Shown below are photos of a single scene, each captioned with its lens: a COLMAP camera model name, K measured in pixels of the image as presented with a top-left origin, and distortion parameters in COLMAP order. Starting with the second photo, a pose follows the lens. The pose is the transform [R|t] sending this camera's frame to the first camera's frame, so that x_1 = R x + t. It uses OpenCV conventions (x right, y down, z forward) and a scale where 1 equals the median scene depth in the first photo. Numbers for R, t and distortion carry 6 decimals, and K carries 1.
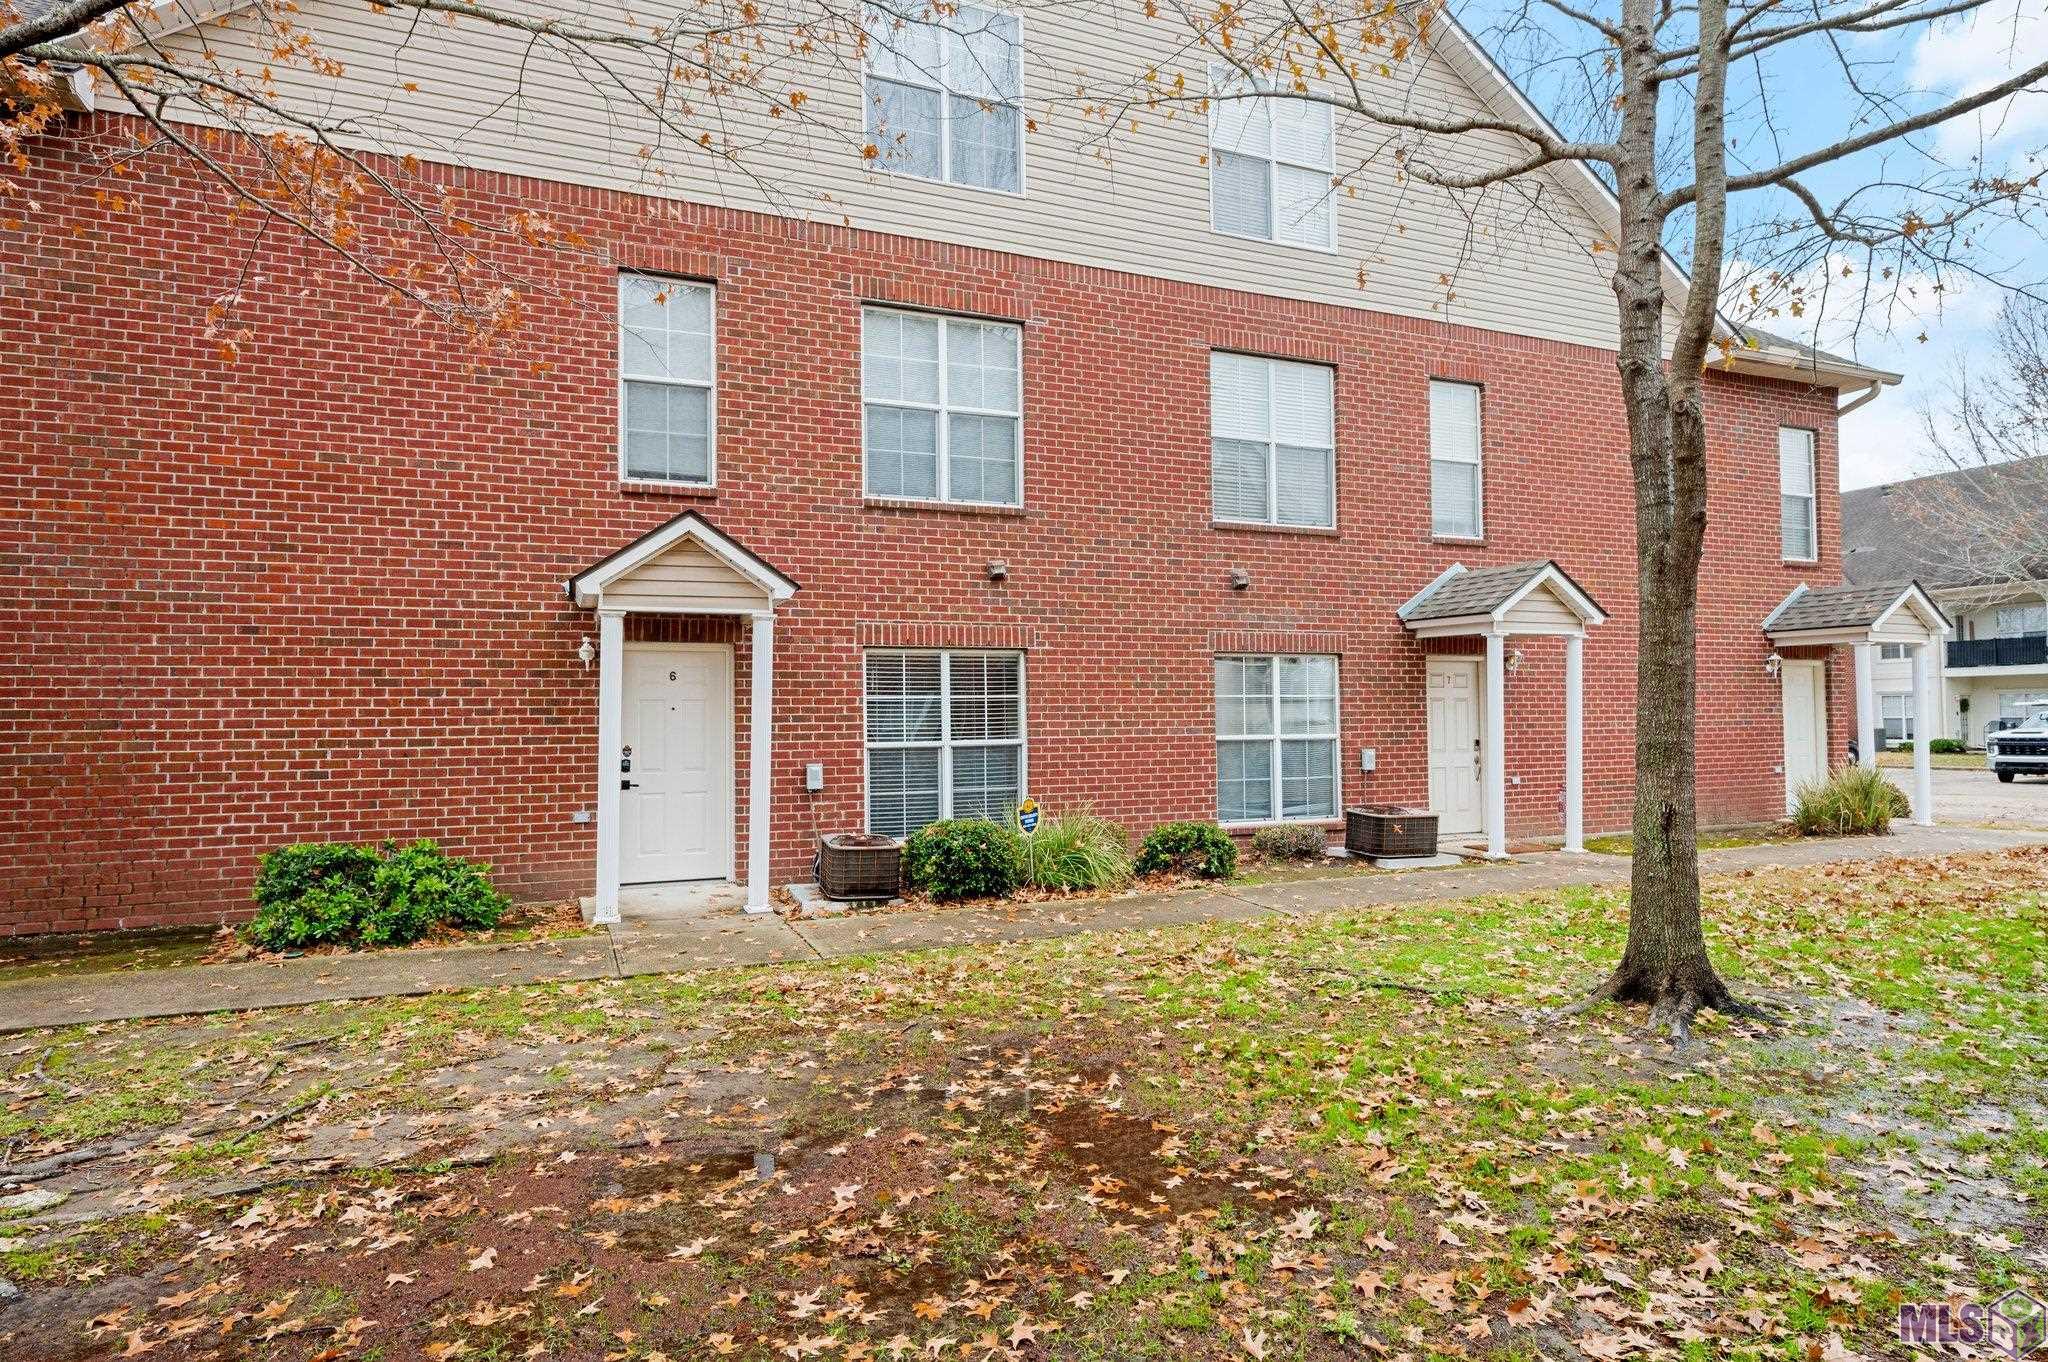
lens RADIAL K [[1115.4, 0, 1017.9], [0, 1115.4, 675.8], [0, 0, 1]] dist [-0.000324, -0.000550]
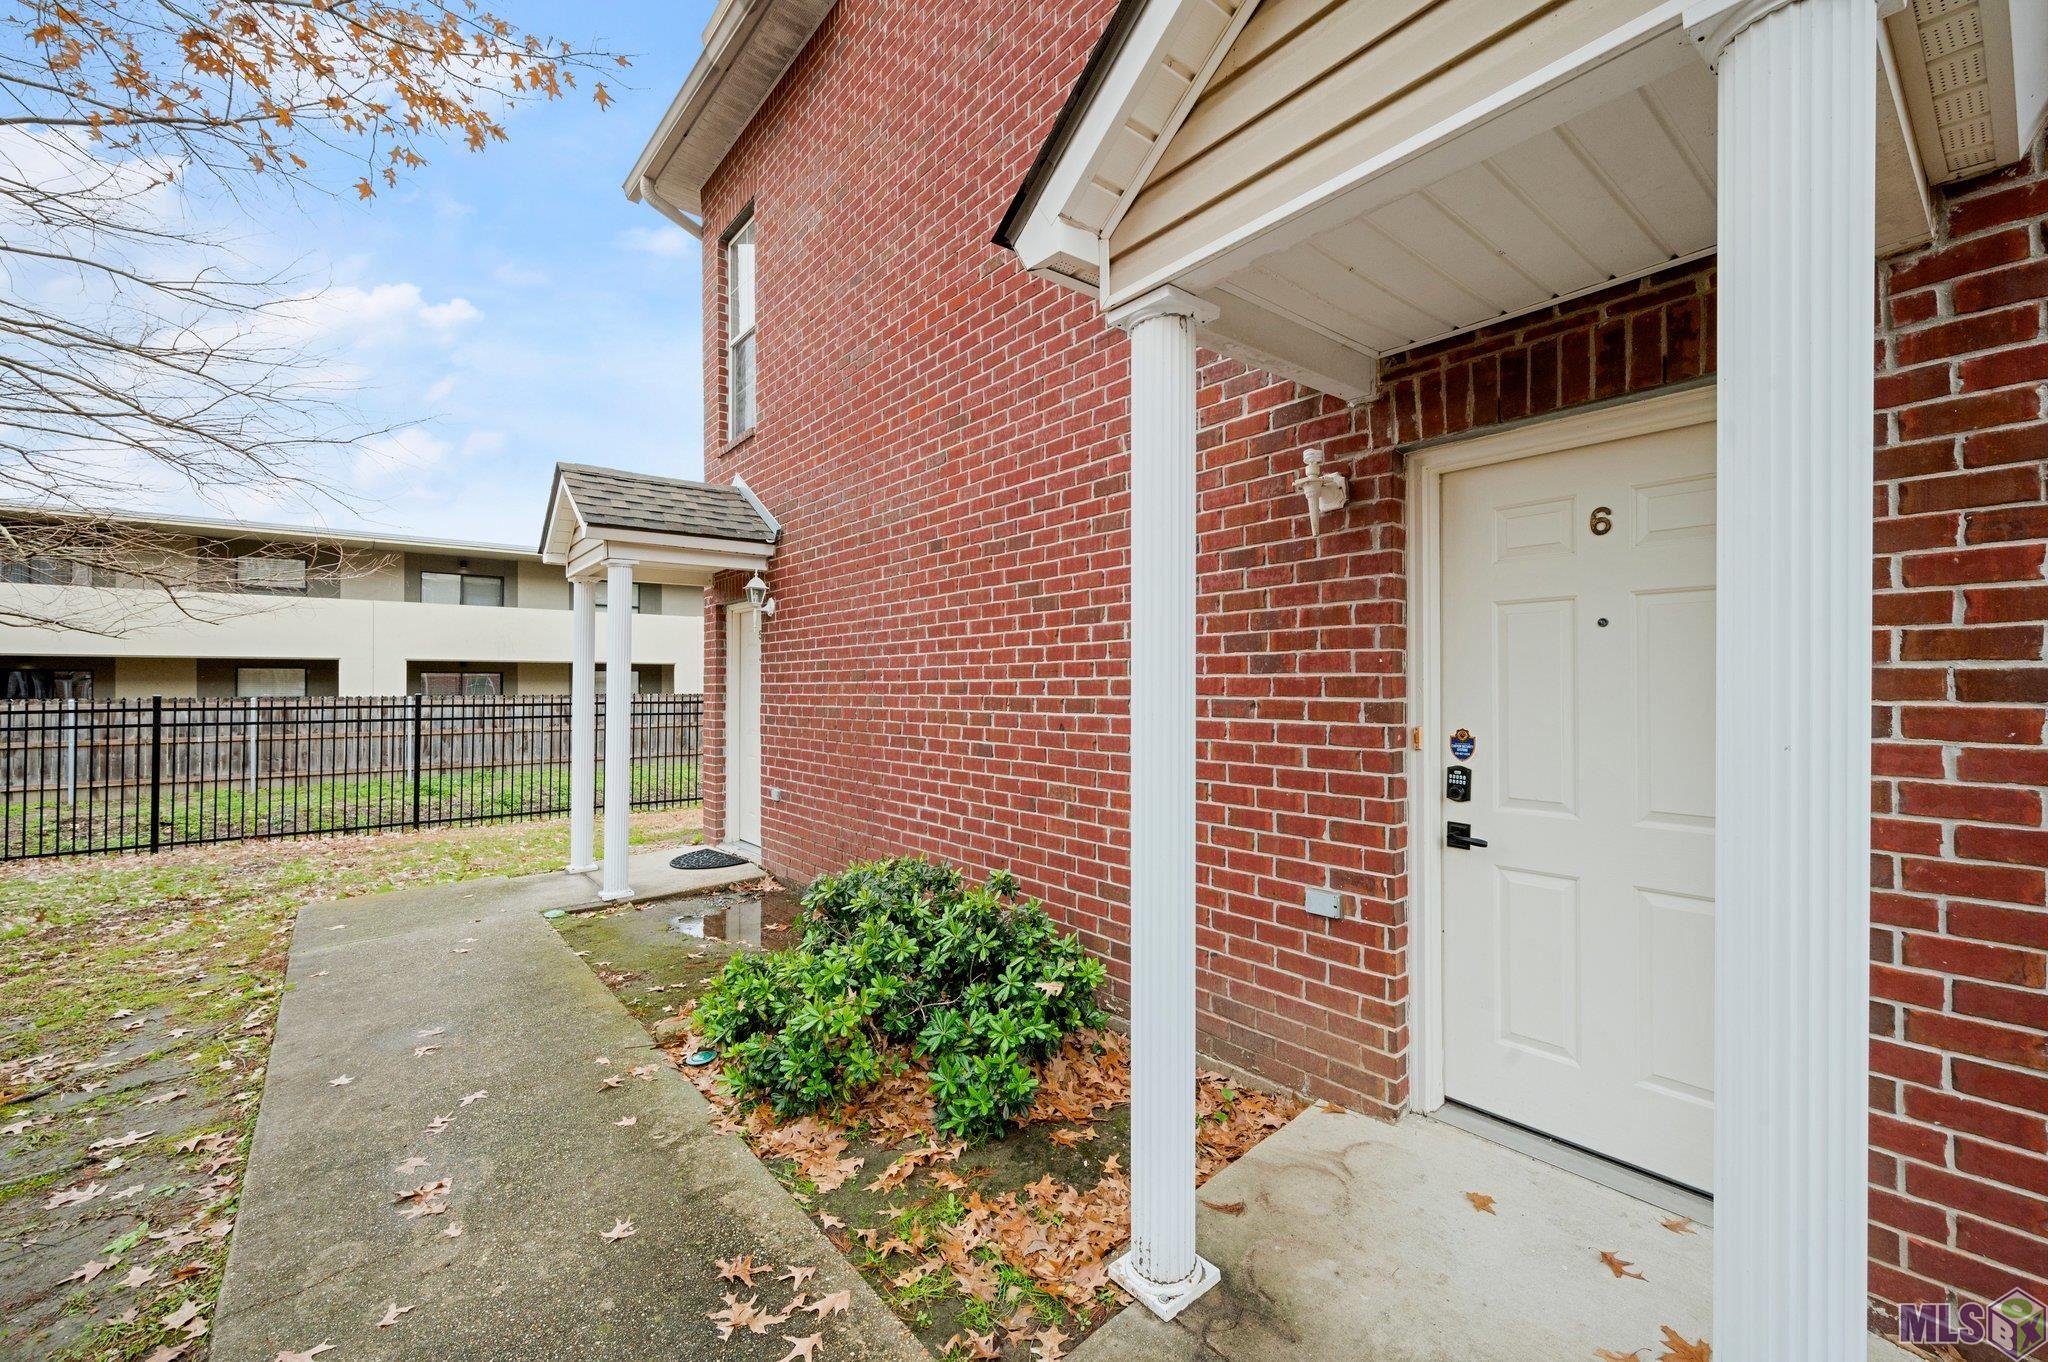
lens RADIAL K [[819.7, 0, 1035.1], [0, 819.7, 680.7], [0, 0, 1]] dist [0.002154, 0.000038]
pose [[0.309729, 0.000547, -0.950825, -0.140300], [0.038273, 0.999182, 0.013042, 0.038744], [0.950054, -0.040431, 0.309455, 0.804106]]
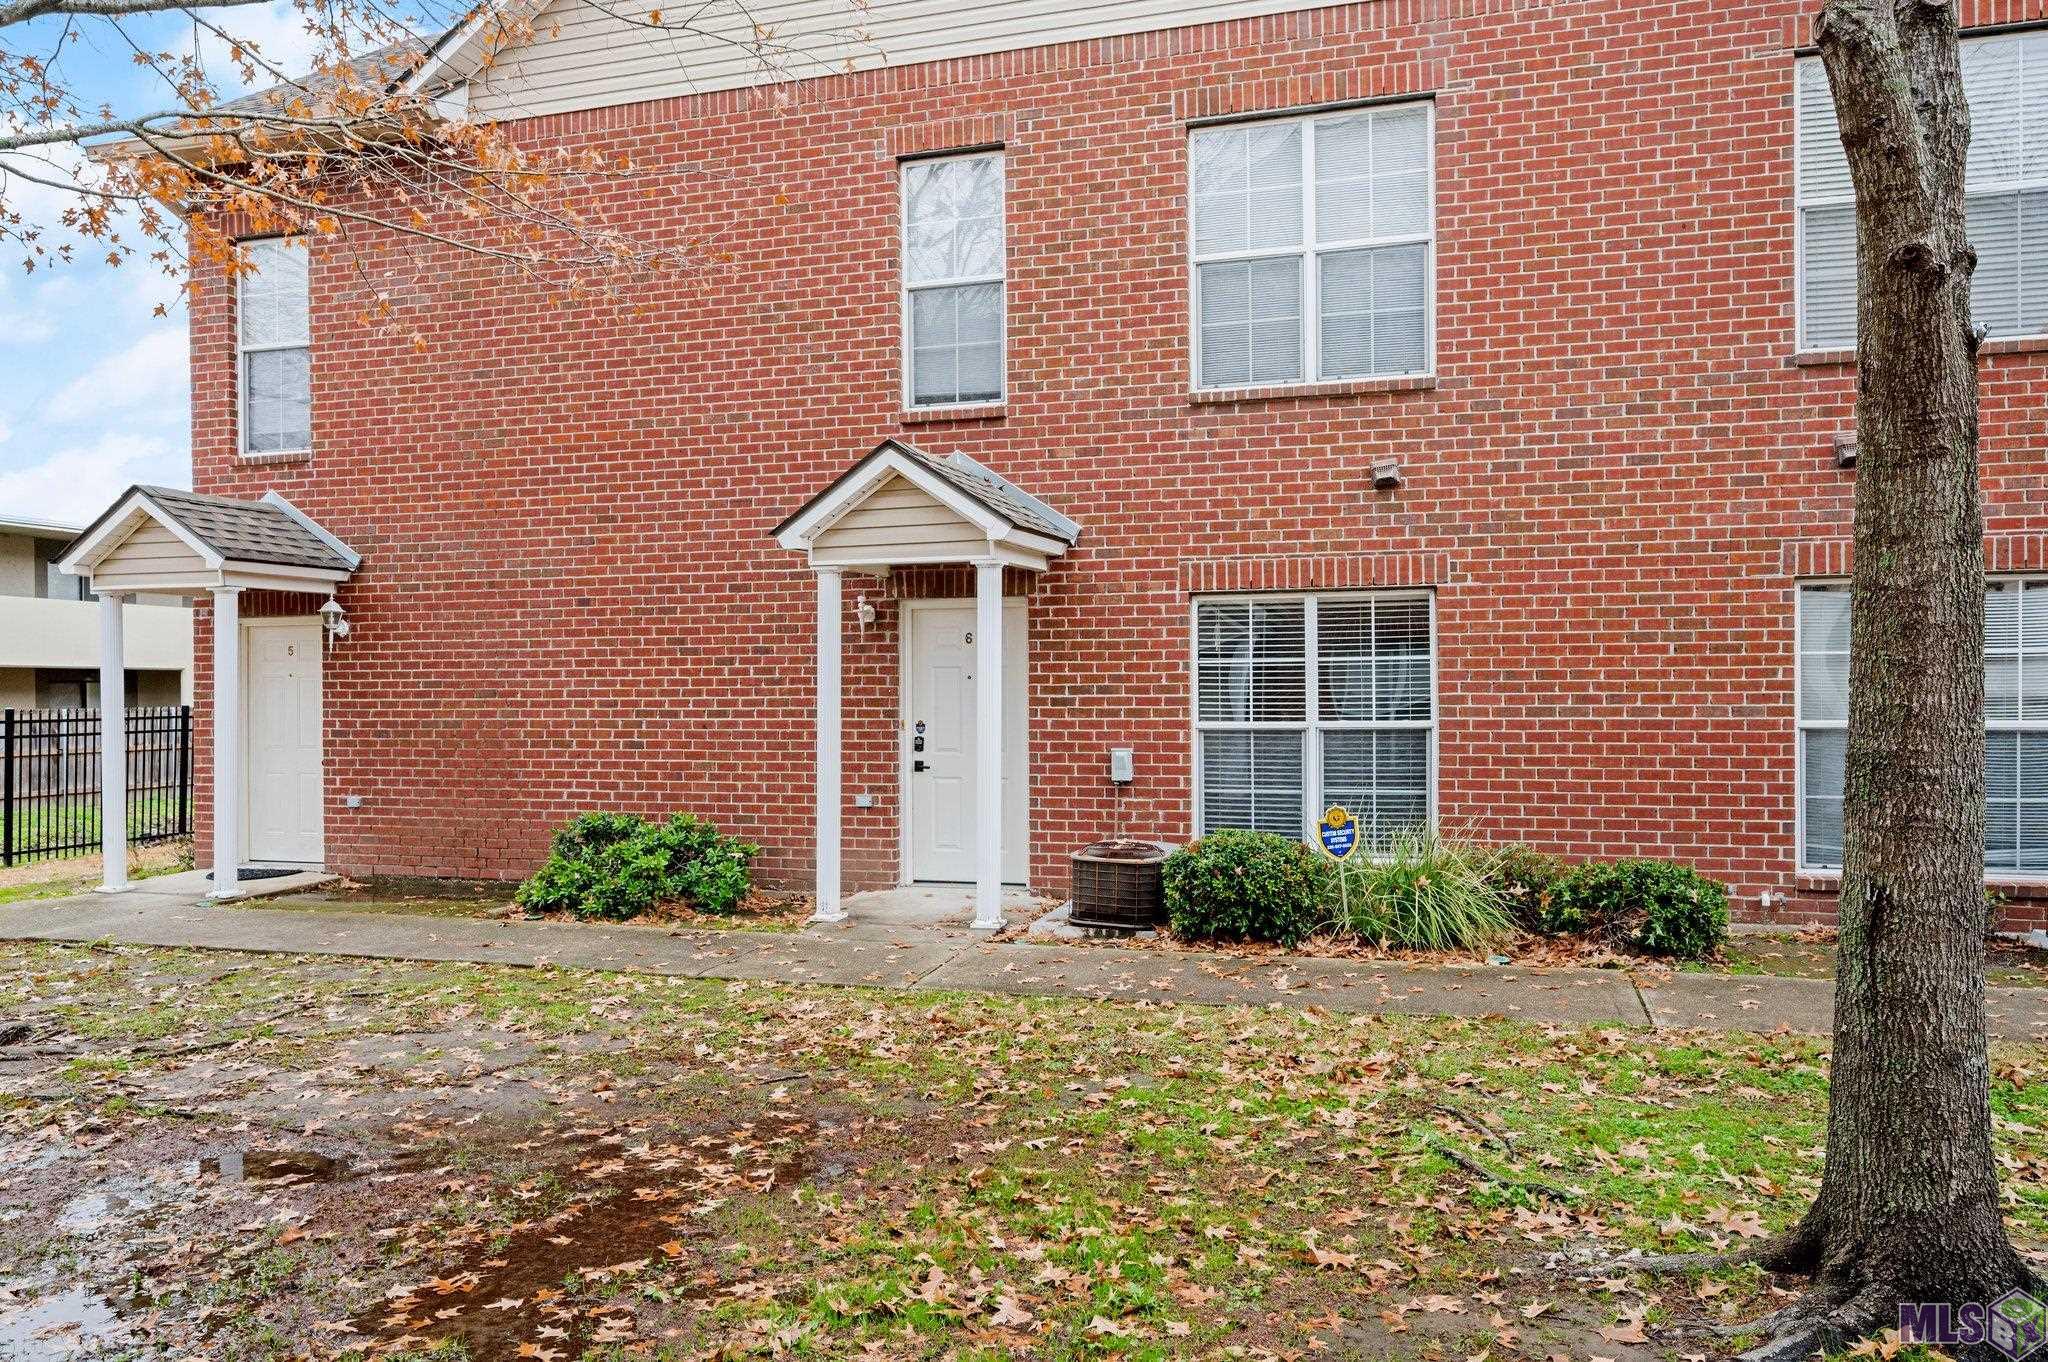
lens RADIAL K [[1452.9, 0, 1027.9], [0, 1452.9, 690.4], [0, 0, 1]] dist [0.000216, 0.000050]
pose [[0.781501, 0.004290, -0.623890, 0.421675], [0.022930, 0.999103, 0.035594, 0.001783], [0.623483, -0.042123, 0.780702, 0.185901]]
